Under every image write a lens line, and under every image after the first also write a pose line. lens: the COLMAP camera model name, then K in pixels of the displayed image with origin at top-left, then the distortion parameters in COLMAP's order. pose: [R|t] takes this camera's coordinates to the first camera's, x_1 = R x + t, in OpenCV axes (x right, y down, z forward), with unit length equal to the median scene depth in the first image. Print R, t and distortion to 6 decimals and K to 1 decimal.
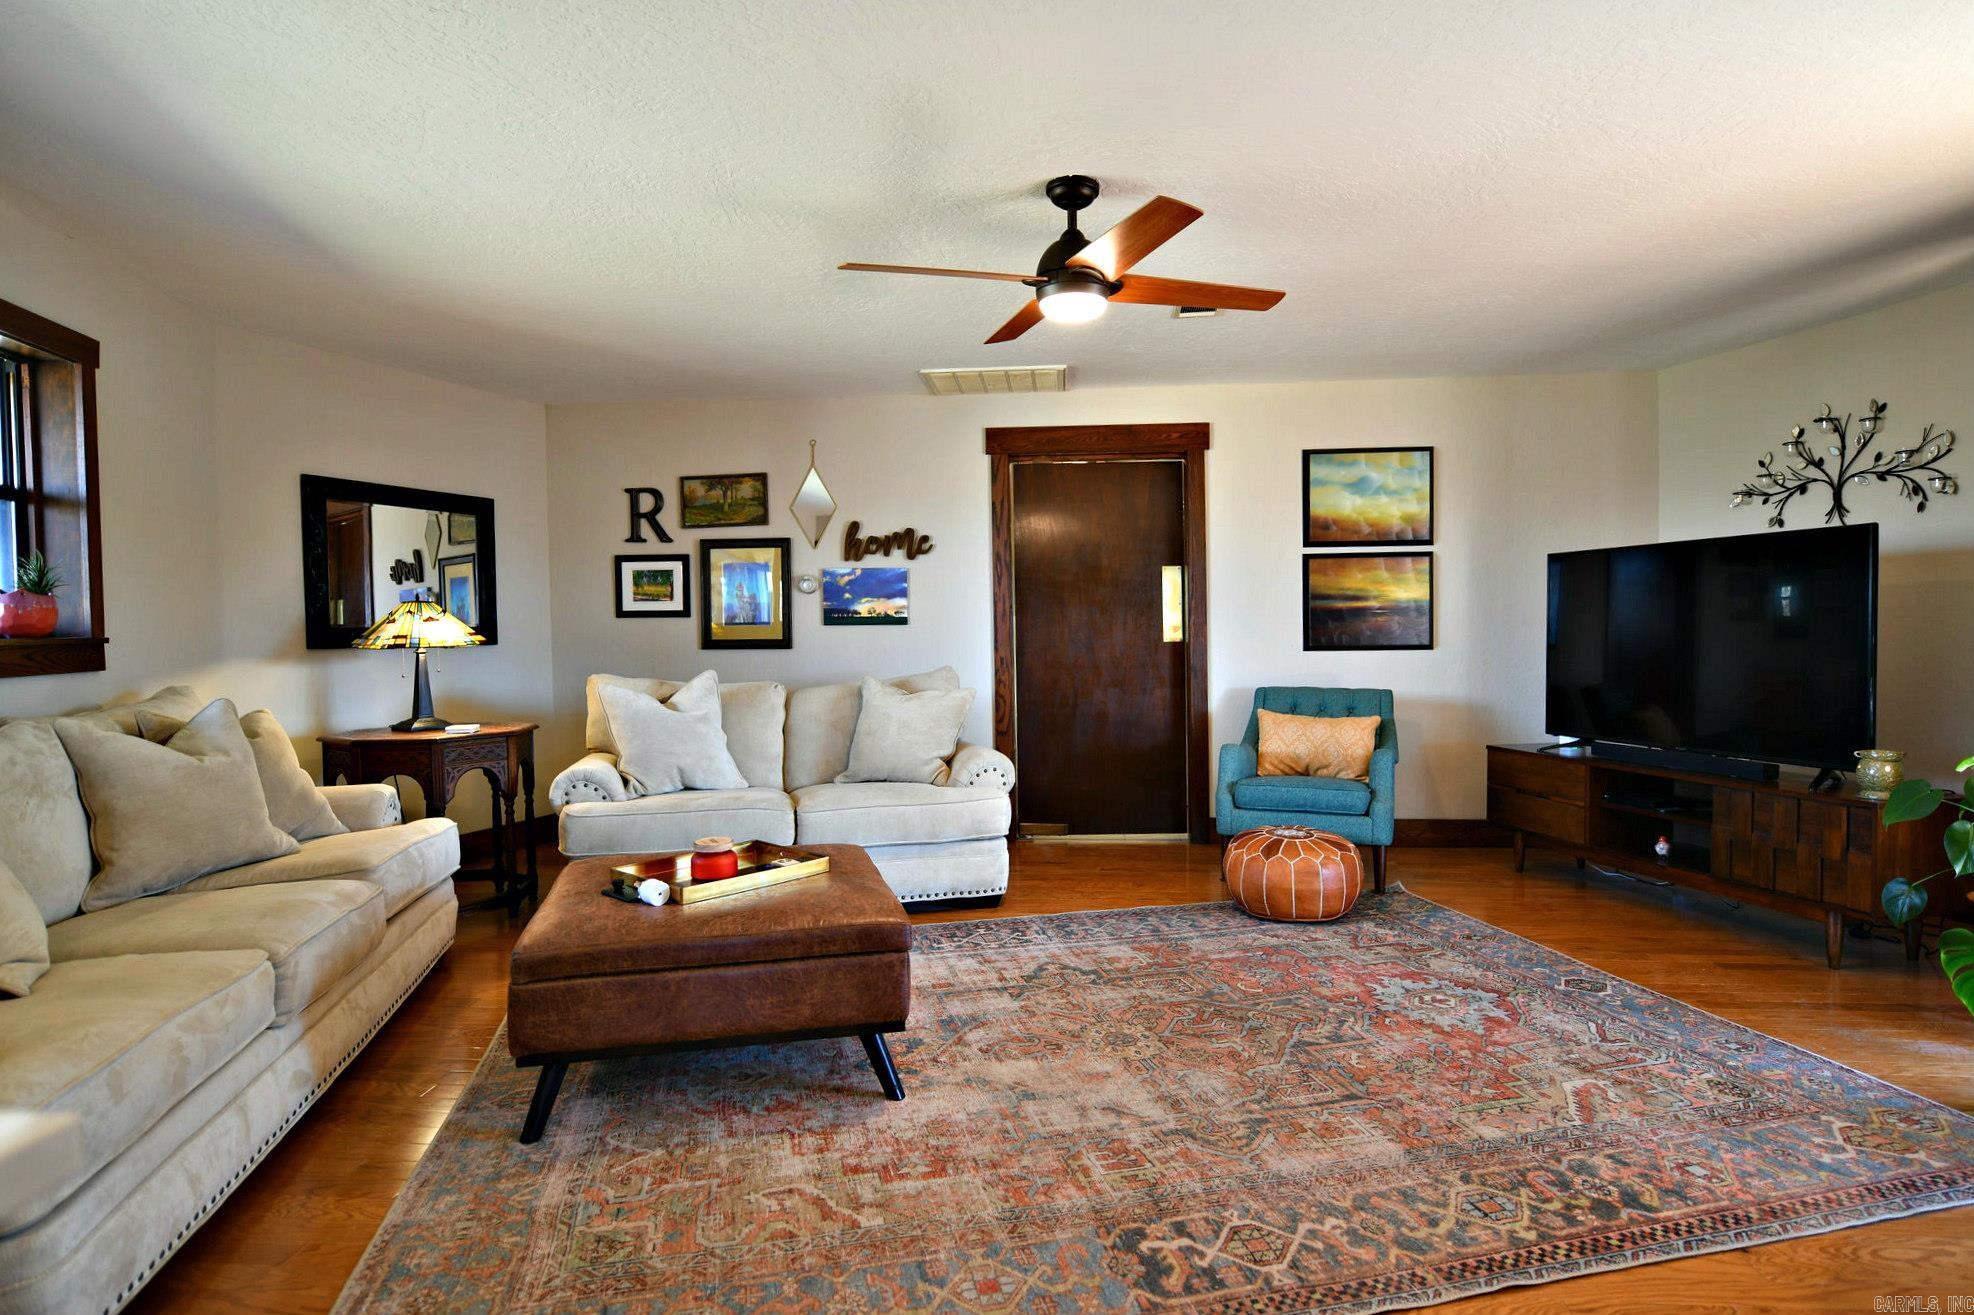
lens RADIAL K [[1057.9, 0, 987.0], [0, 1057.9, 657.5], [0, 0, 1]] dist [-0.003857, -0.001454]
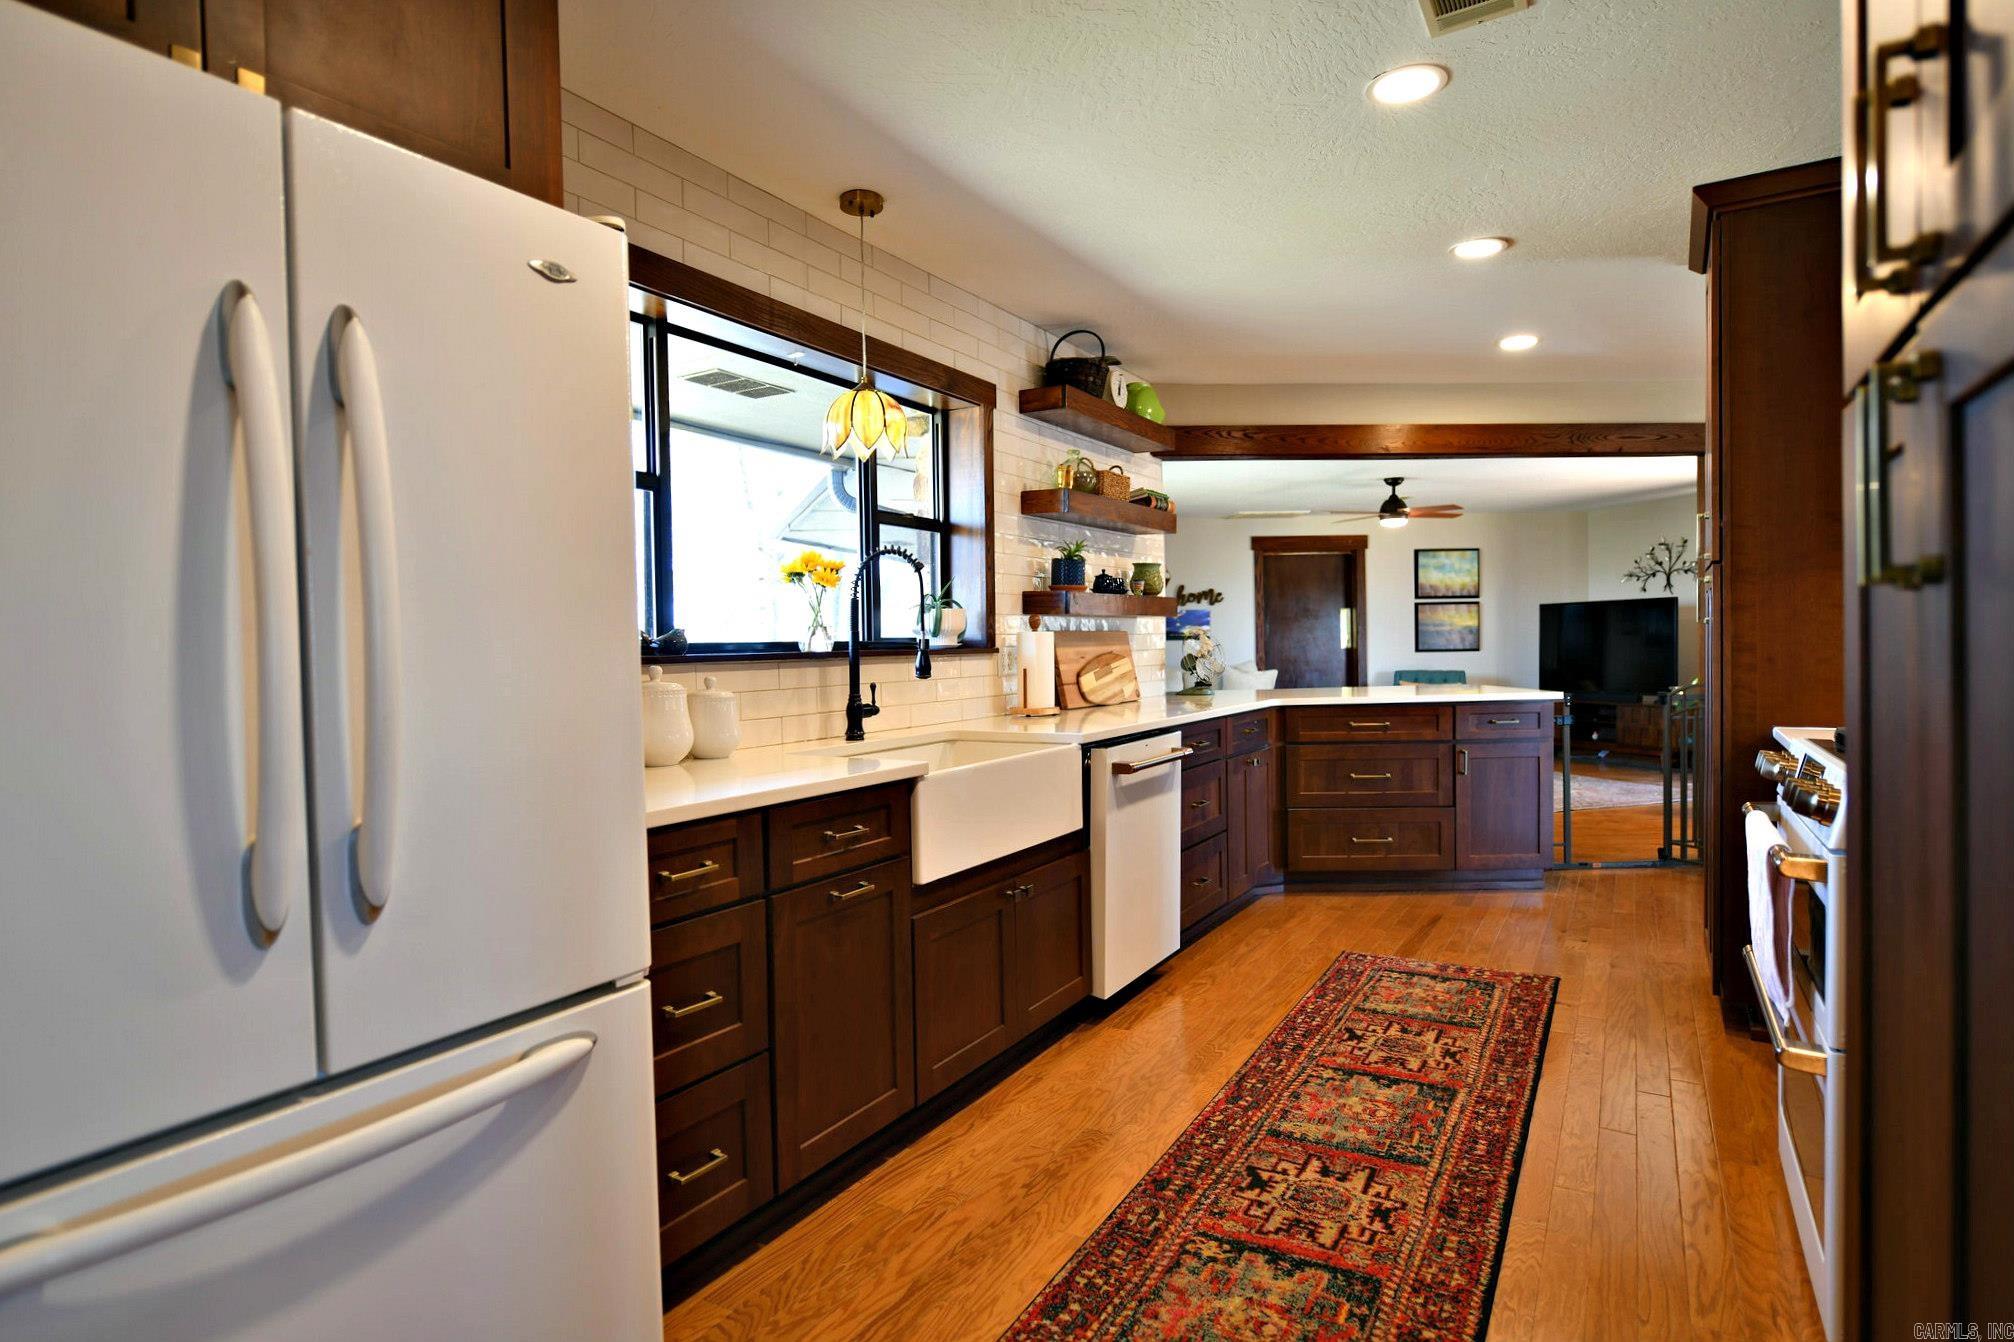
lens RADIAL K [[1059.4, 0, 1007.0], [0, 1059.4, 671.0], [0, 0, 1]] dist [-0.004616, -0.000787]
pose [[0.996385, -0.006658, 0.084691, -0.762784], [0.007129, 0.999961, -0.005259, 0.040825], [-0.084653, 0.005844, 0.996393, -1.088814]]
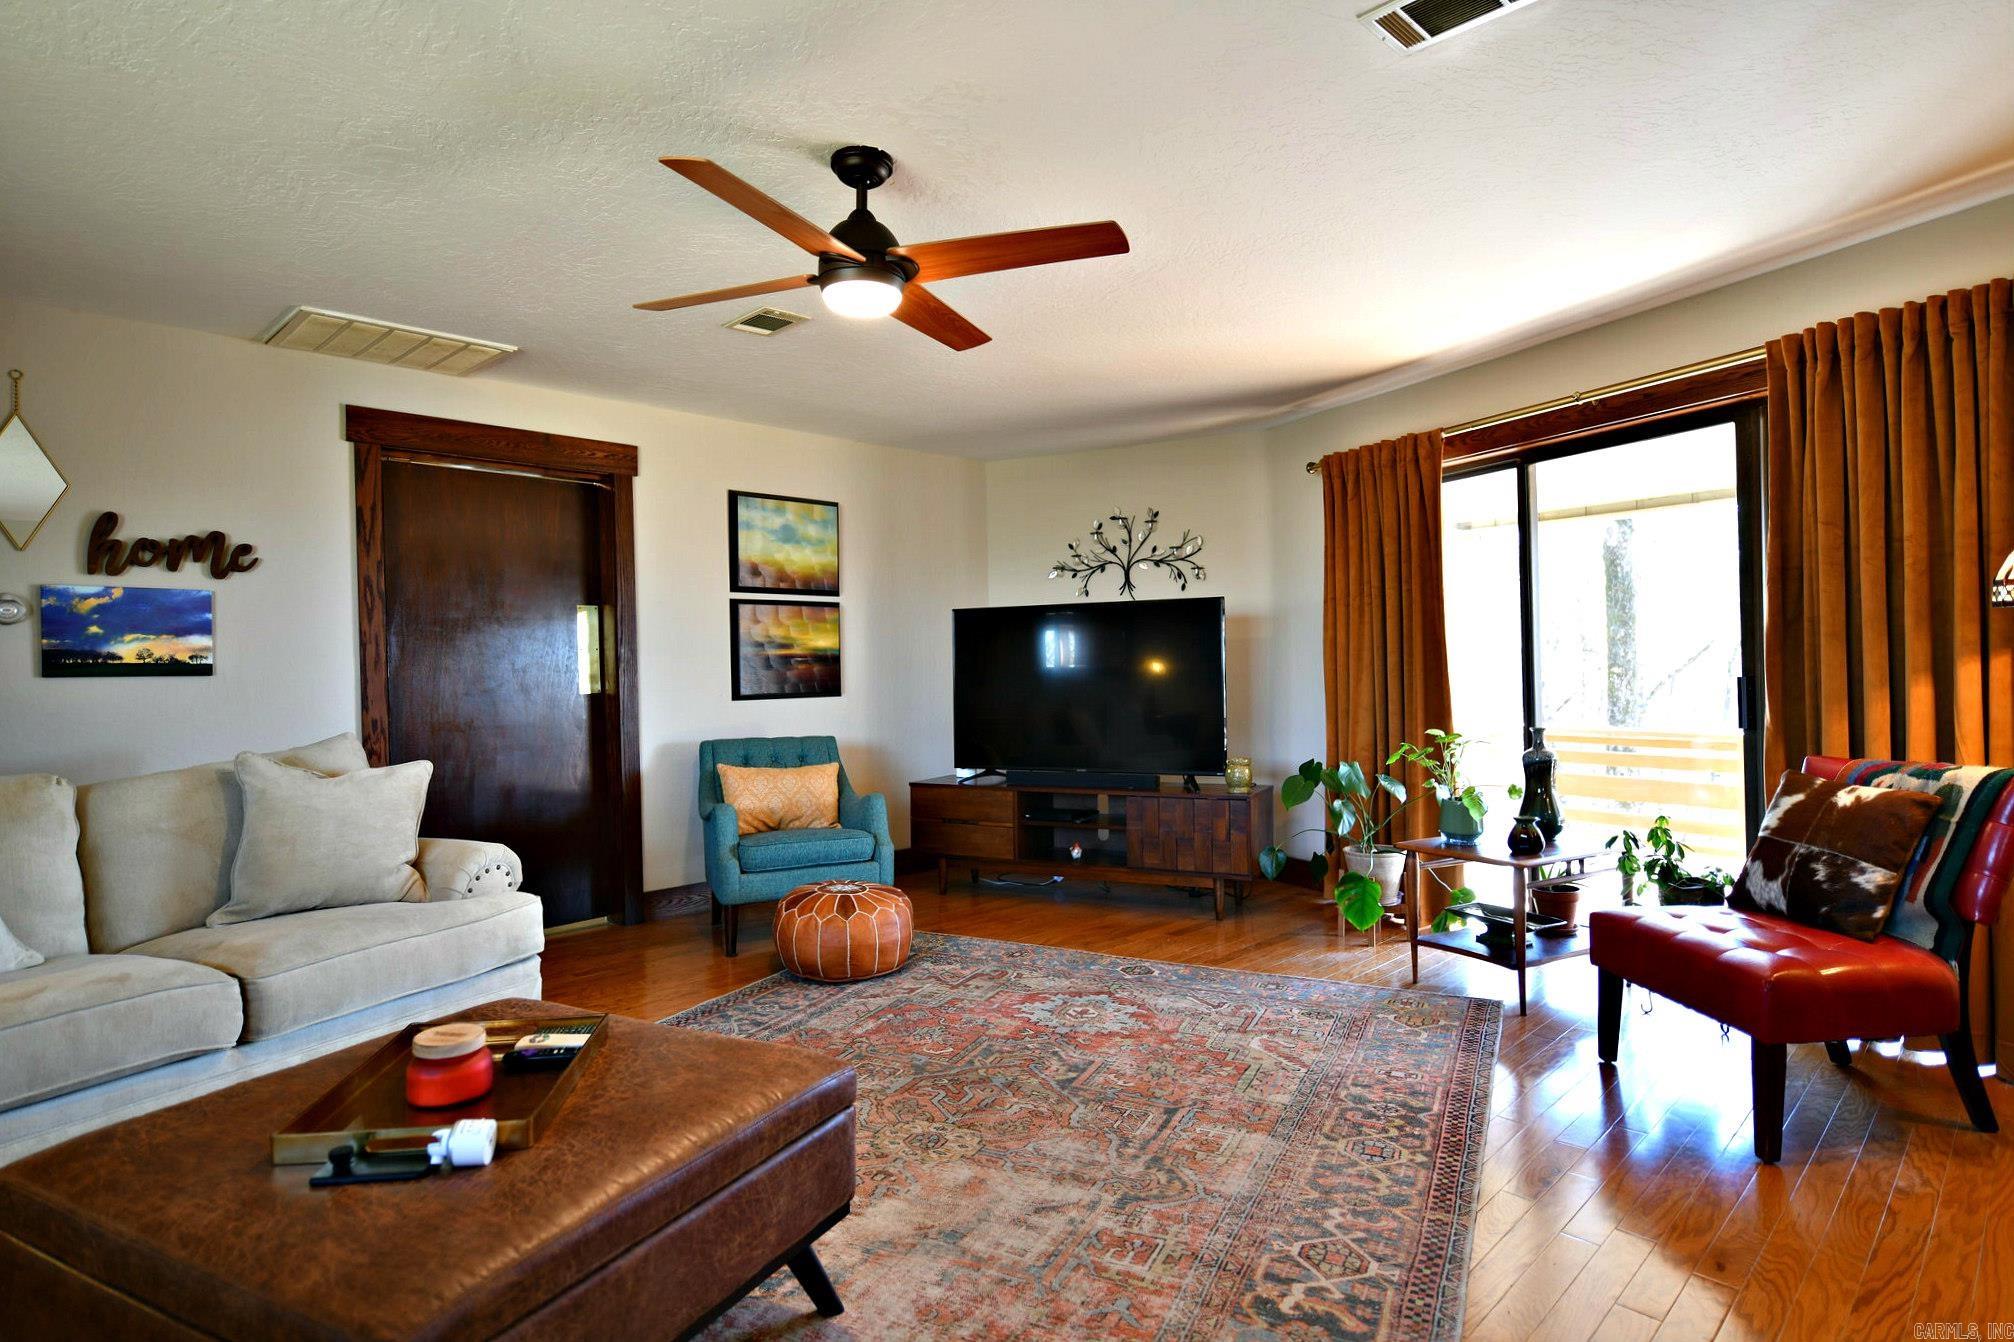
lens RADIAL K [[1059.4, 0, 1007.0], [0, 1059.4, 671.0], [0, 0, 1]] dist [-0.004616, -0.000787]
pose [[0.648628, -0.002348, 0.761102, -0.328982], [0.031008, 0.999247, -0.023343, -0.003665], [-0.760474, 0.038741, 0.648212, 0.241386]]
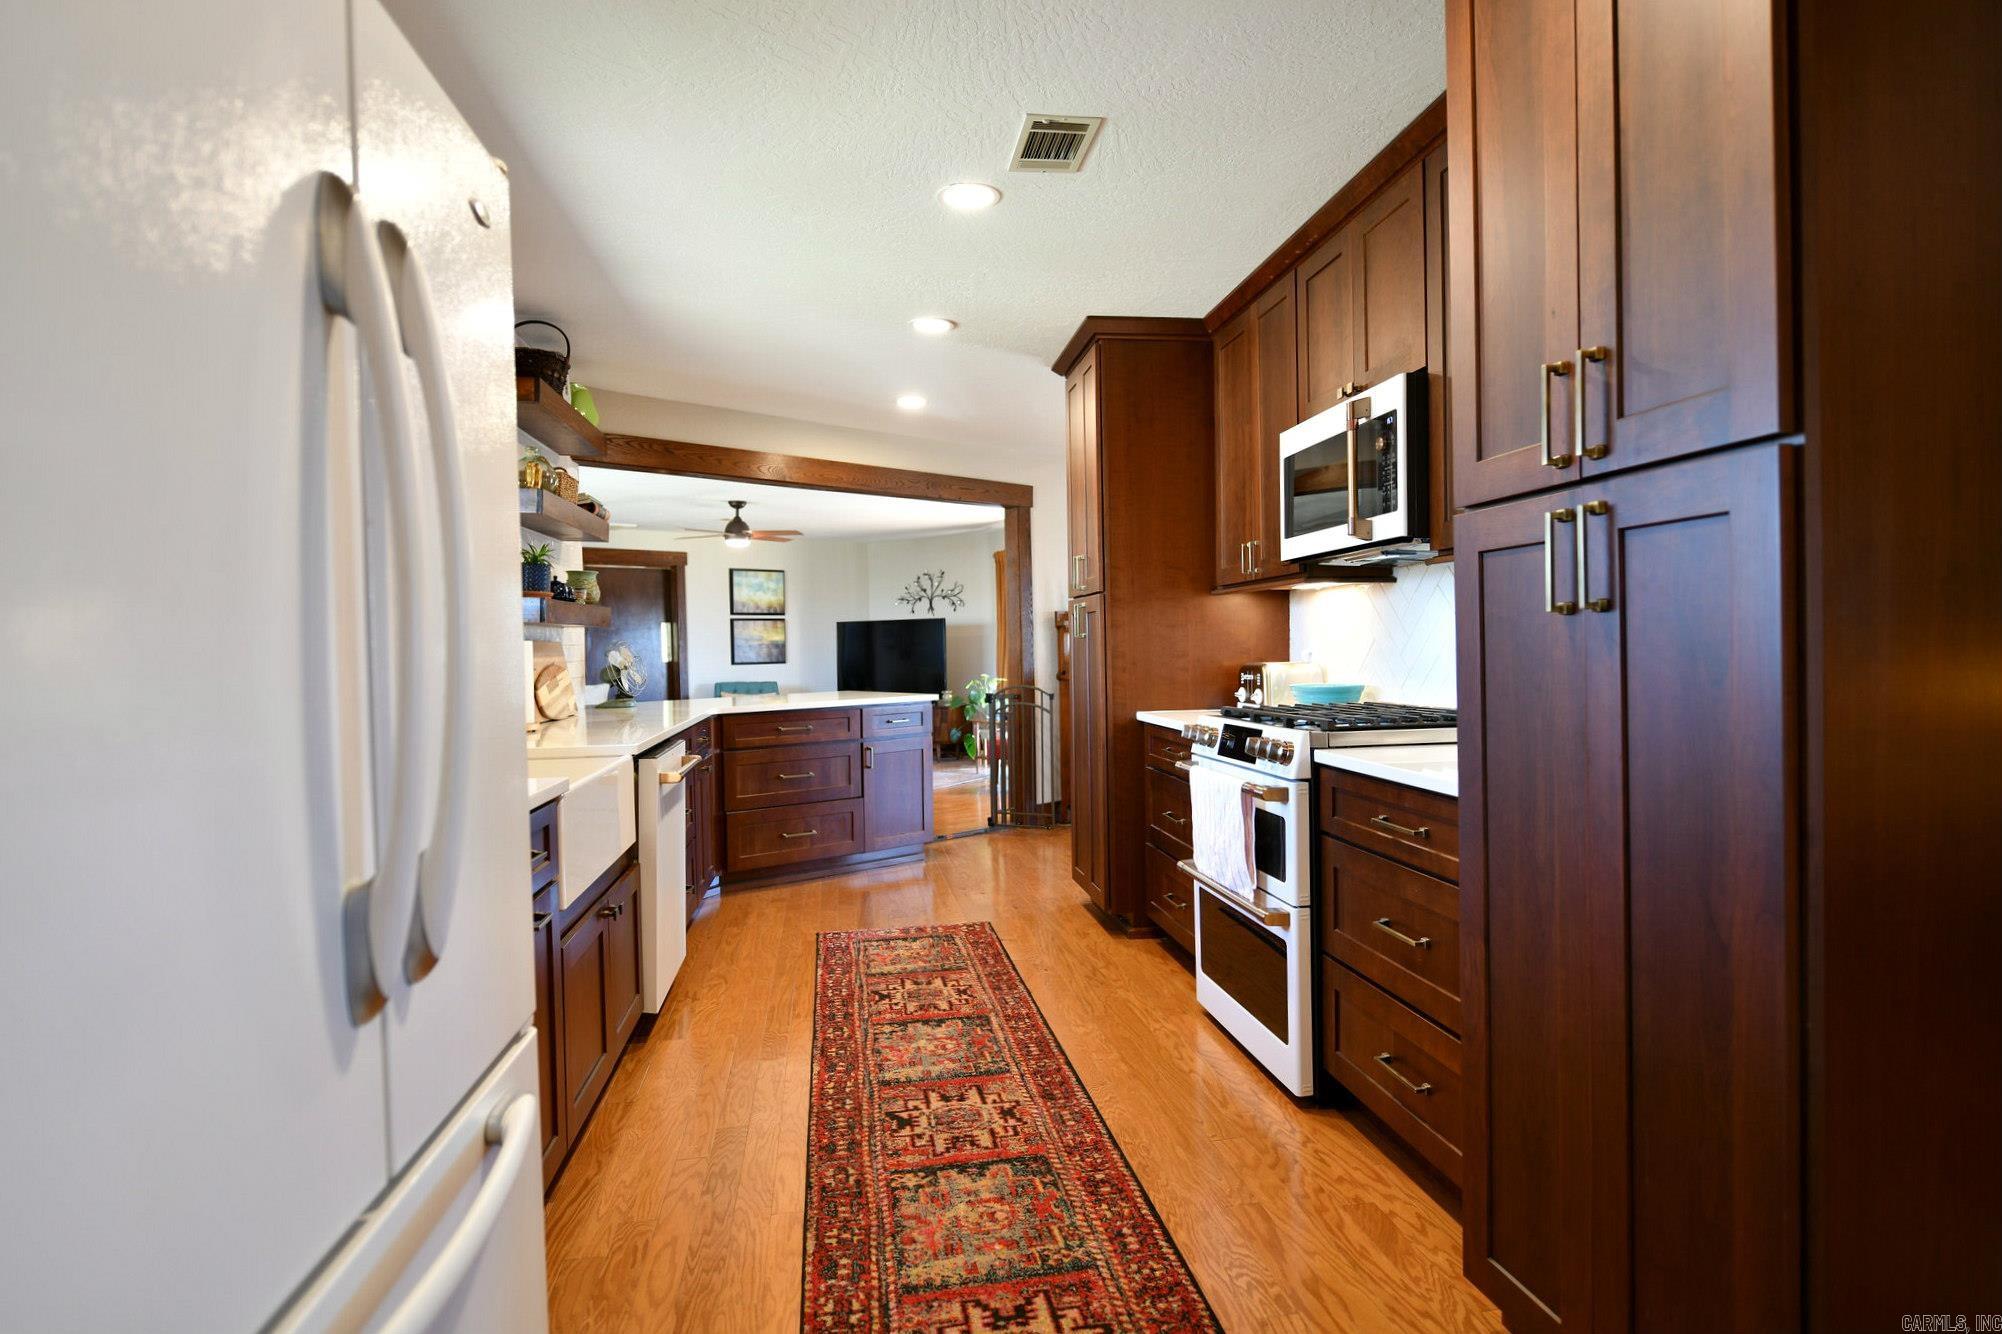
lens RADIAL K [[1060.7, 0, 1001.0], [0, 1060.7, 667.0], [0, 0, 1]] dist [-0.005025, -0.001485]
pose [[0.713008, -0.013284, 0.701030, -0.964835], [0.029265, 0.999513, -0.010825, 0.043325], [-0.700545, 0.028234, 0.713050, -1.050139]]
